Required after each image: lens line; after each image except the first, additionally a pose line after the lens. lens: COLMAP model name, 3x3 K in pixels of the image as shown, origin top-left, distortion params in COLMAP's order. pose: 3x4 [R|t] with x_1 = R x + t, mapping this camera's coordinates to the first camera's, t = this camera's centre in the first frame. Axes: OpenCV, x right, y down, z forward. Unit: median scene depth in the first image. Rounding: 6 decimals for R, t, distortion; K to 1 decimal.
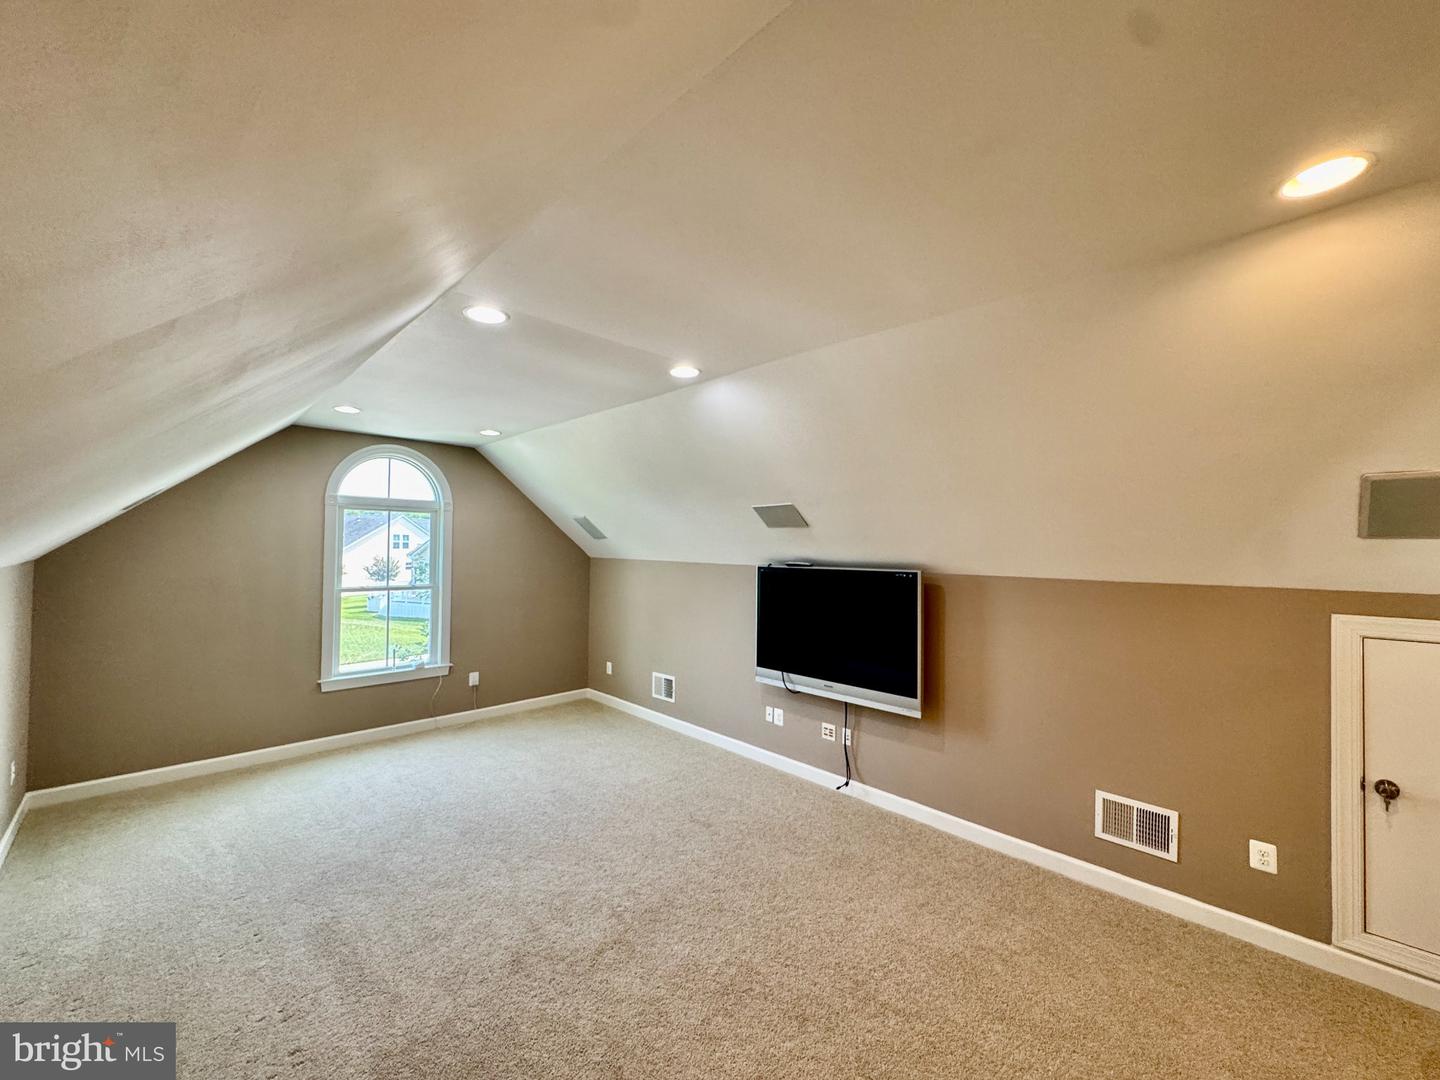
lens RADIAL K [[575.3, 0, 720.2], [0, 575.3, 538.7], [0, 0, 1]] dist [-0.002935, 0.000356]
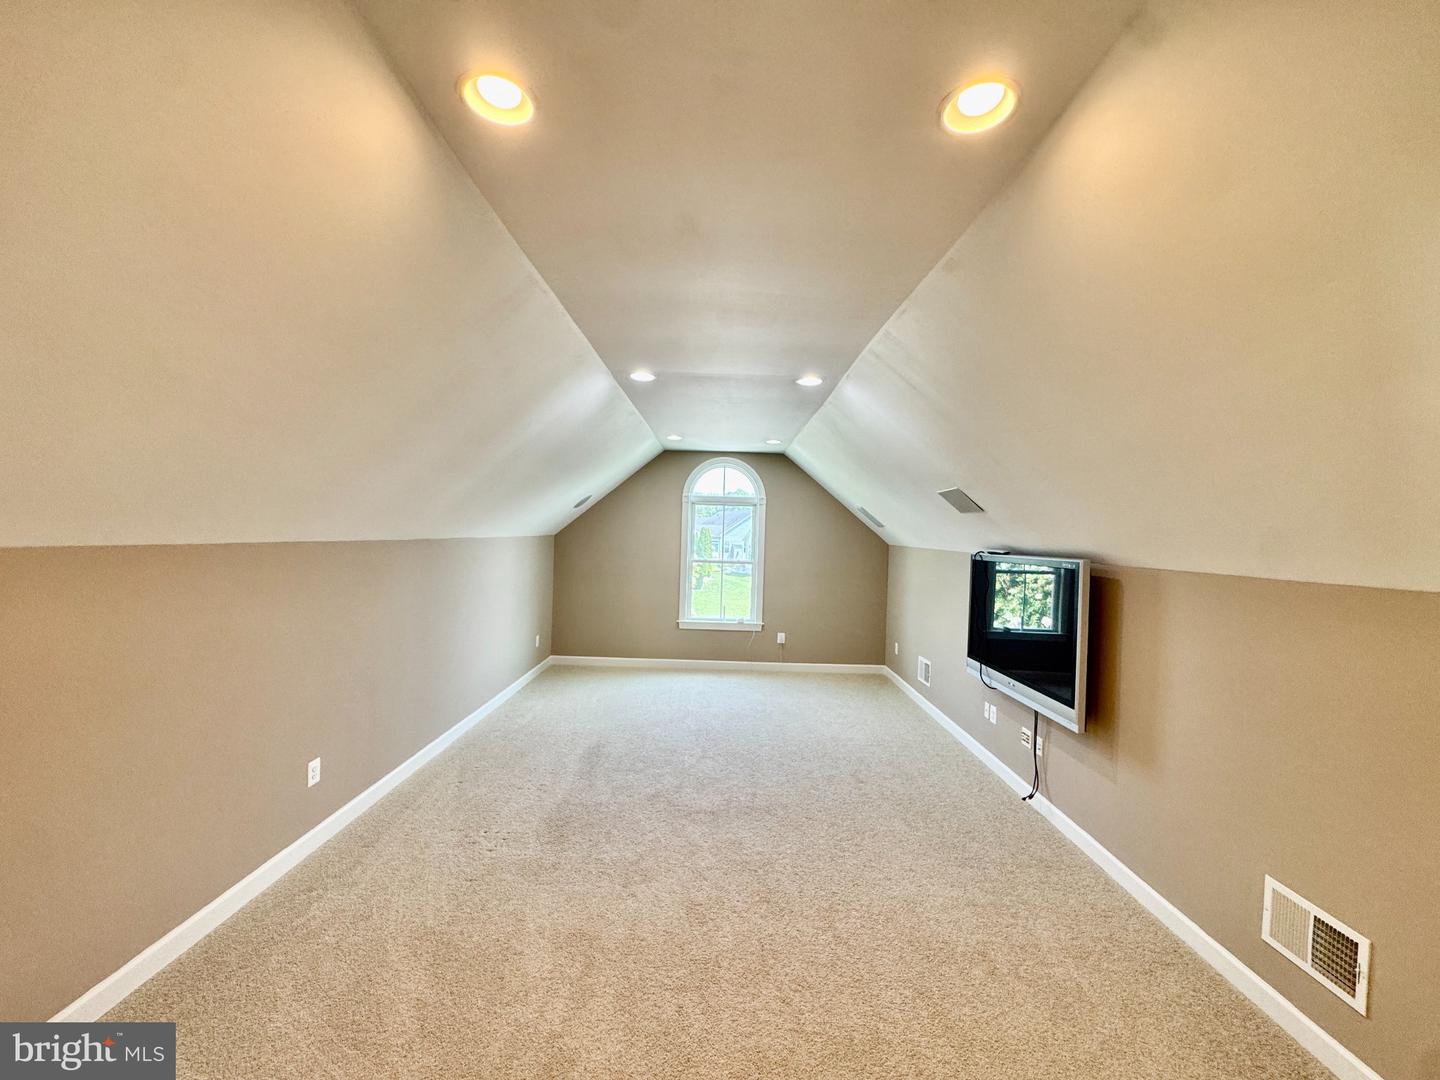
lens RADIAL K [[575.3, 0, 723.4], [0, 575.3, 540.4], [0, 0, 1]] dist [-0.002935, 0.000356]
pose [[0.715420, 0.019331, -0.698427, 0.467947], [-0.010250, 0.999800, 0.017172, 0.014406], [0.698620, -0.005126, 0.715475, 0.020117]]
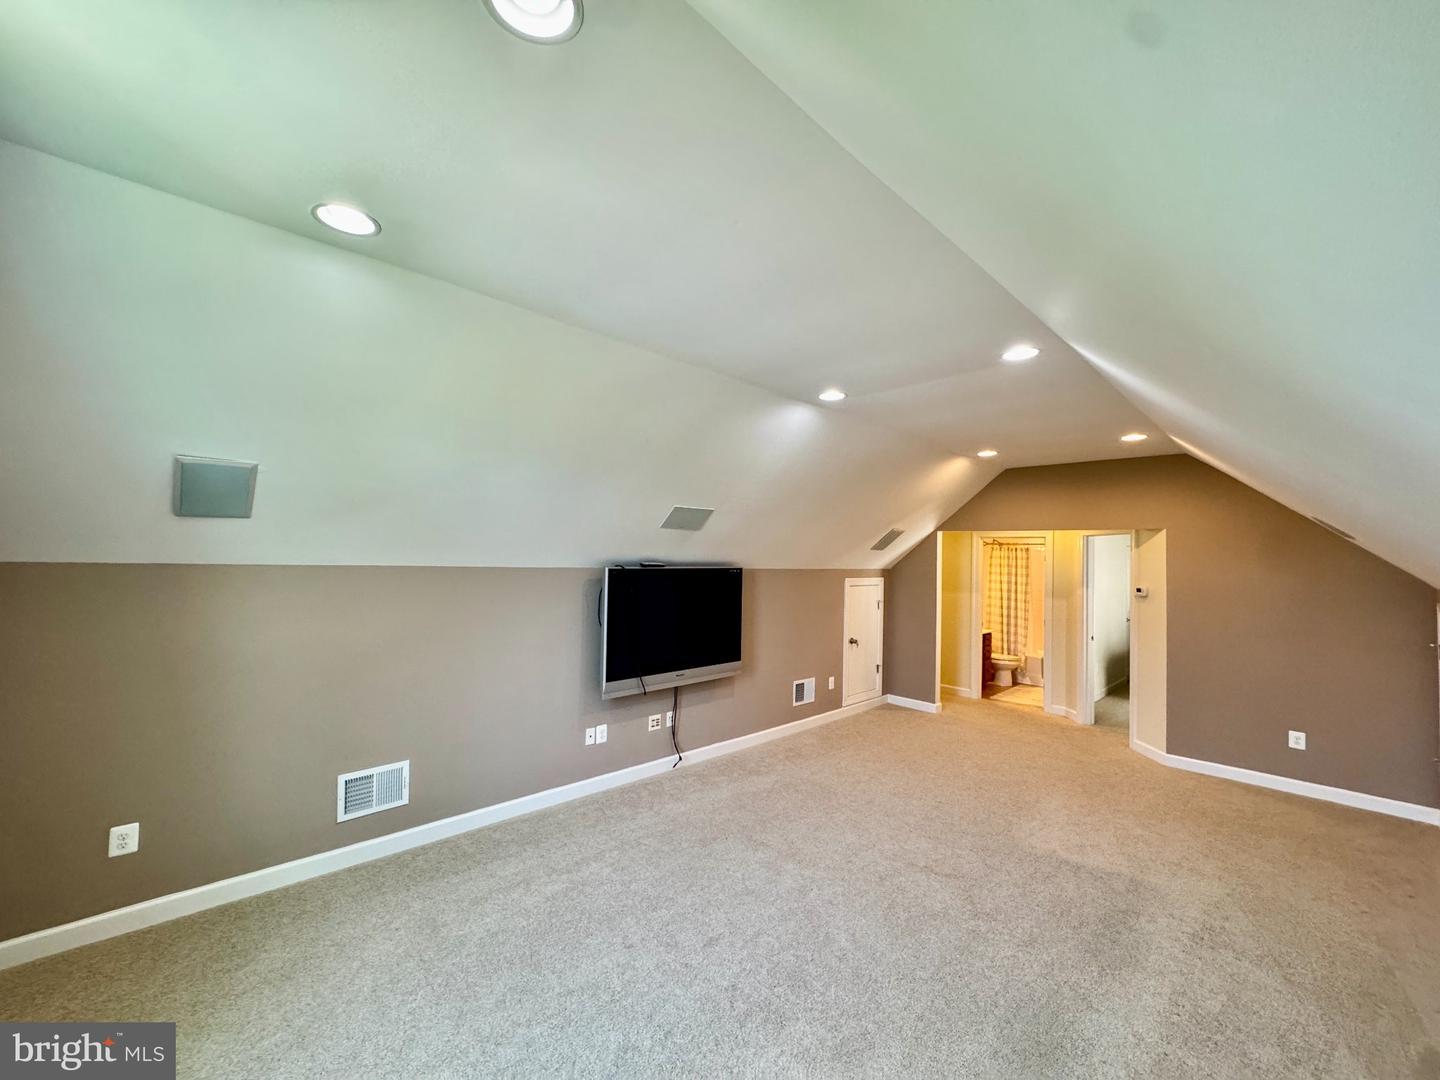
lens RADIAL K [[575.3, 0, 718.8], [0, 575.3, 530.4], [0, 0, 1]] dist [-0.002935, 0.000356]
pose [[0.017578, 0.018217, 0.999680, -0.859492], [-0.050155, 0.998591, -0.017316, -0.003475], [-0.998587, -0.049834, 0.018467, 0.871044]]
